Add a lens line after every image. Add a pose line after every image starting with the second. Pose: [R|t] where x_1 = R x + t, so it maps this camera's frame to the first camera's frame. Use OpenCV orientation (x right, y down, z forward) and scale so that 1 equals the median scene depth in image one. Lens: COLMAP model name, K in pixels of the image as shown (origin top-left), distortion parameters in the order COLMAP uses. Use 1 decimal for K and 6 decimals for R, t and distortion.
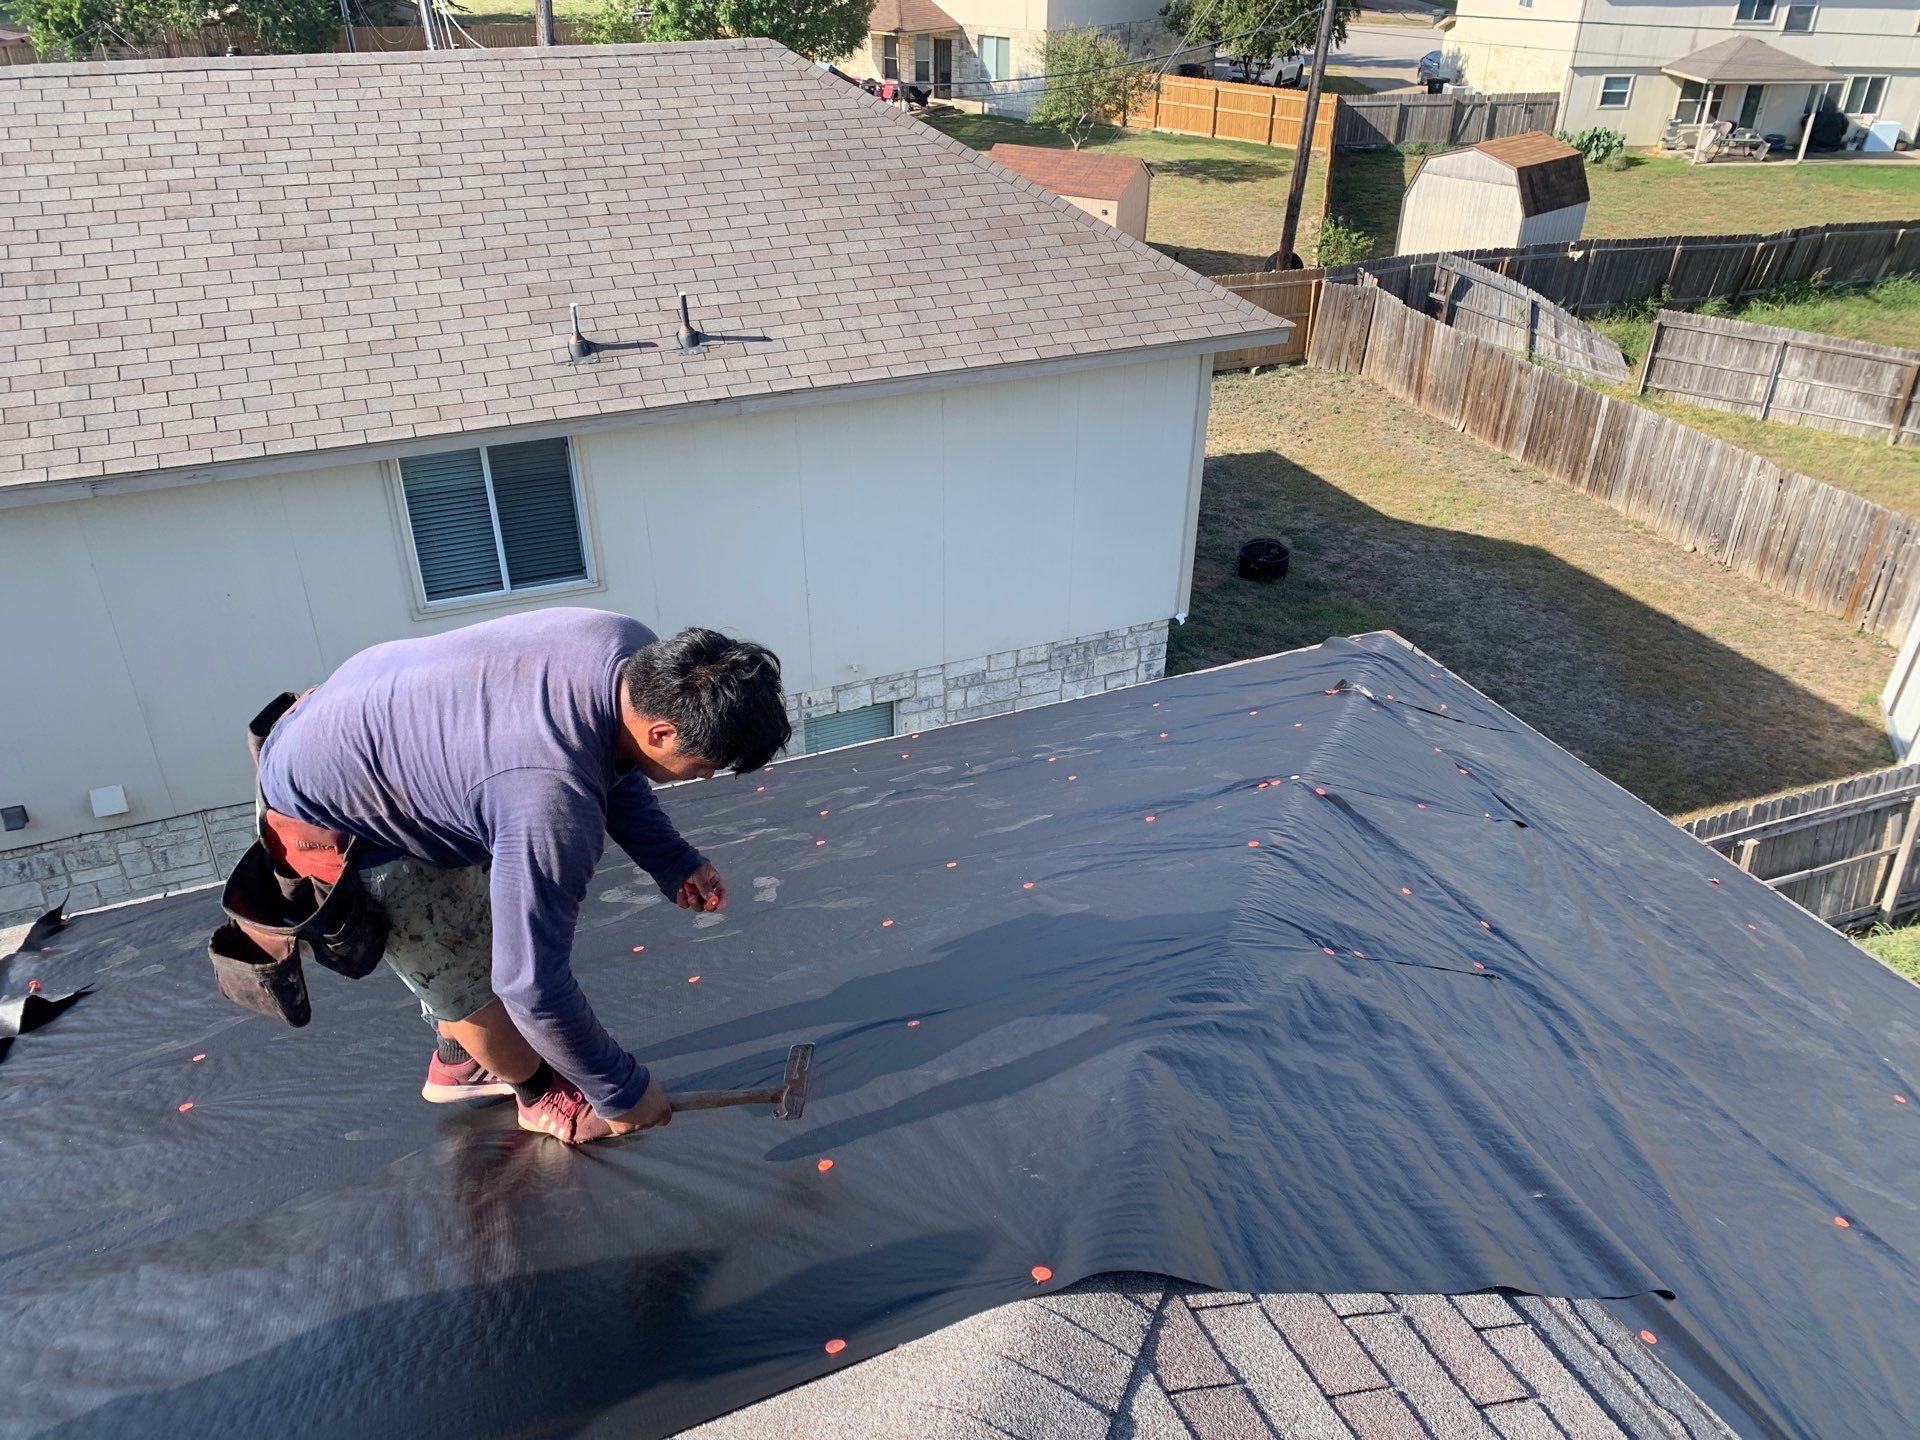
lens RADIAL K [[1471.4, 0, 1003.2], [0, 1471.4, 763.8], [0, 0, 1]] dist [0.000836, 0.001662]
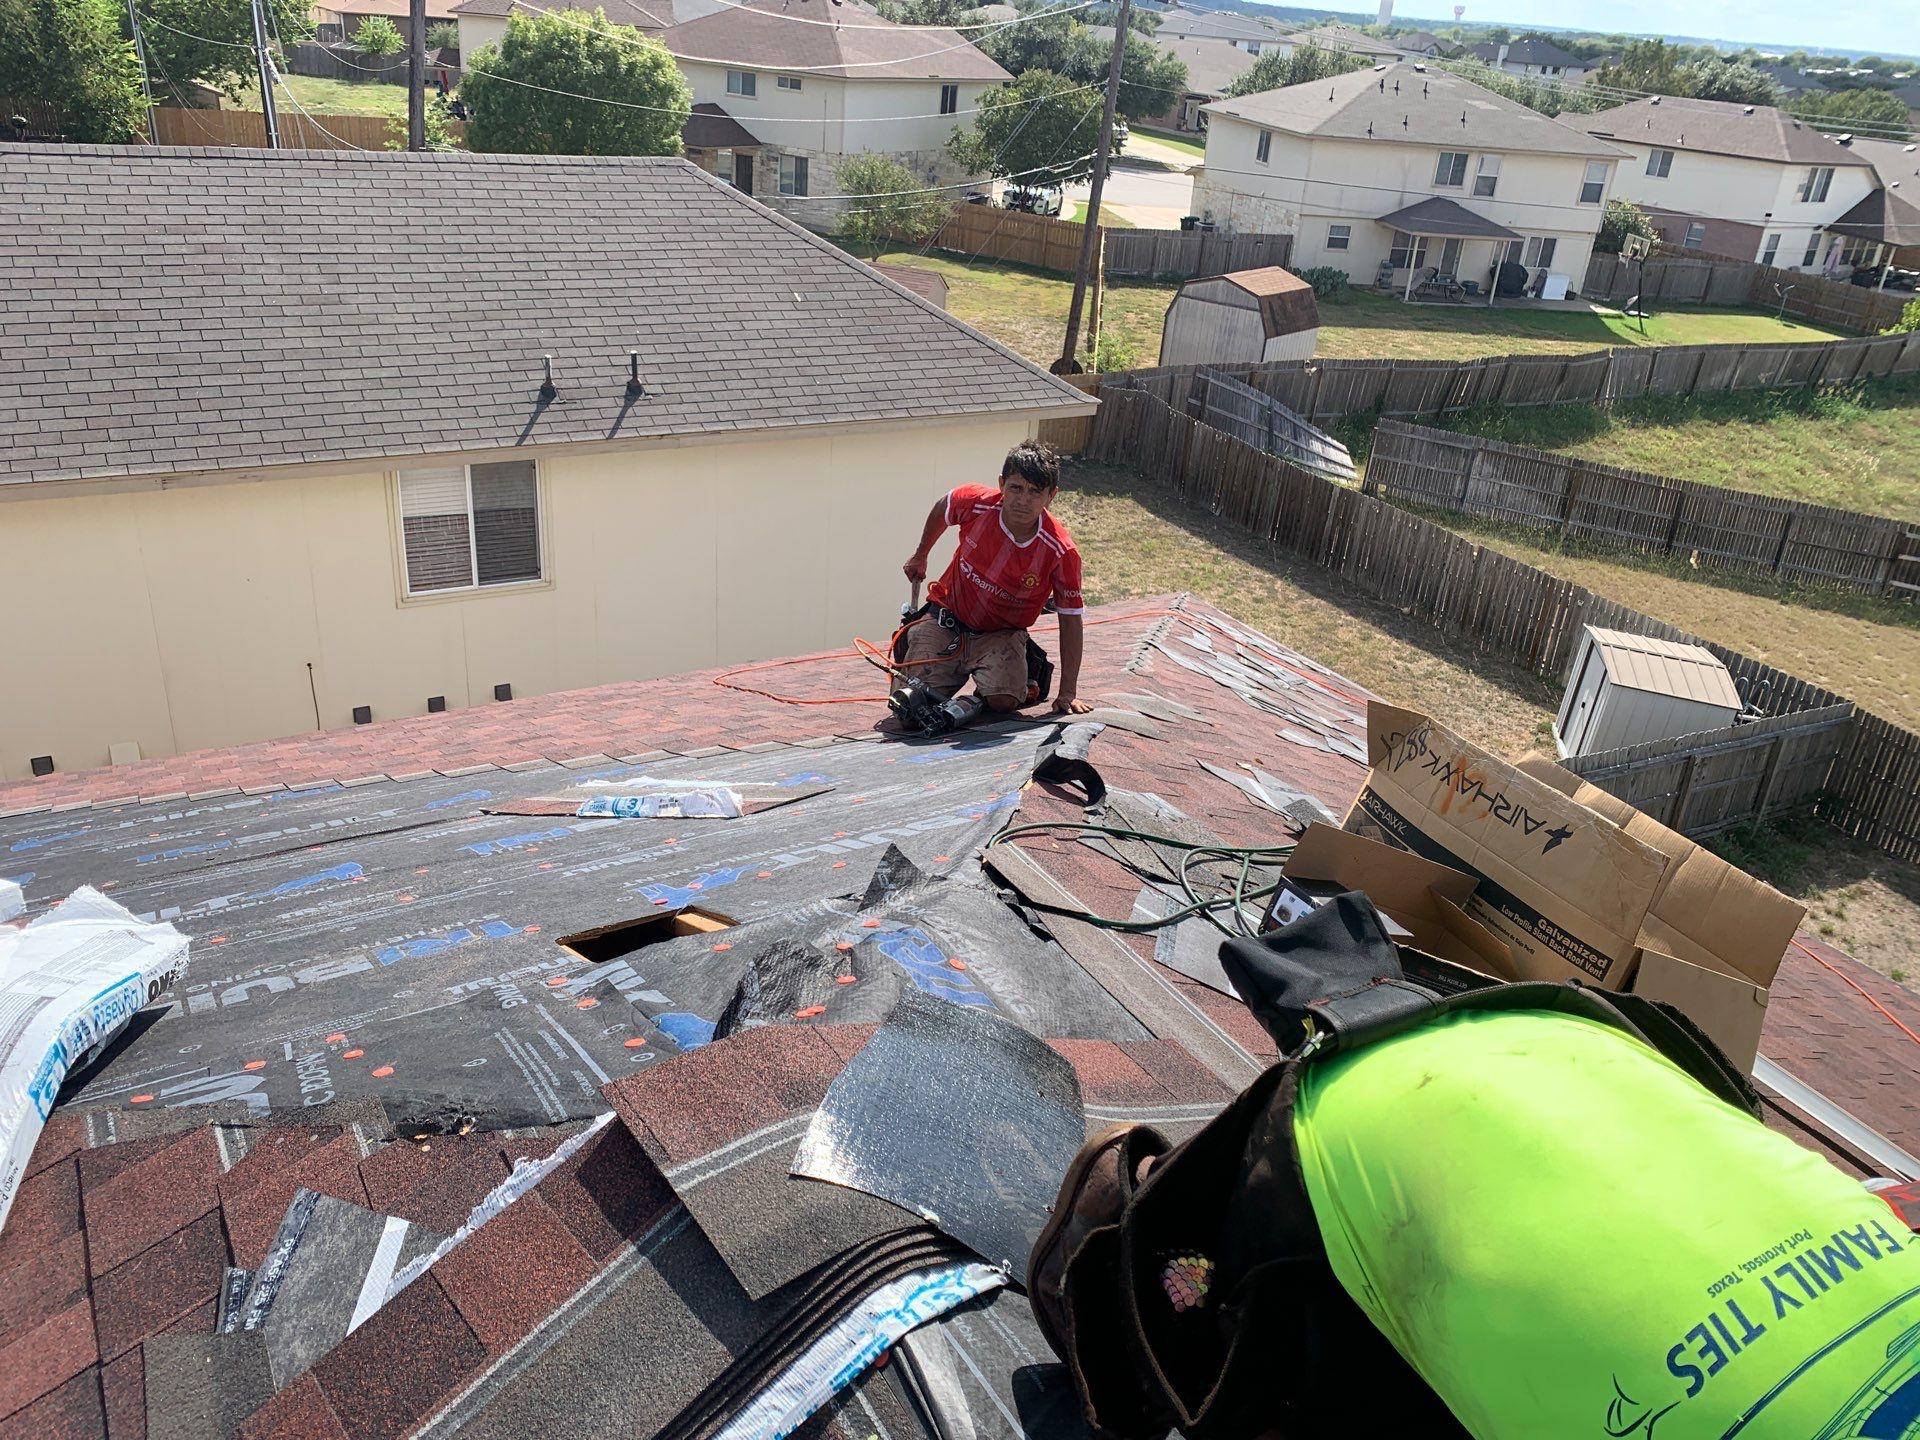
lens RADIAL K [[1449.7, 0, 971.4], [0, 1449.7, 740.0], [0, 0, 1]] dist [-0.003986, -0.011760]
pose [[0.990503, 0.009465, 0.137162, -0.090372], [0.001093, 0.997054, -0.076698, 0.096604], [-0.137484, 0.076120, 0.987575, -0.216343]]
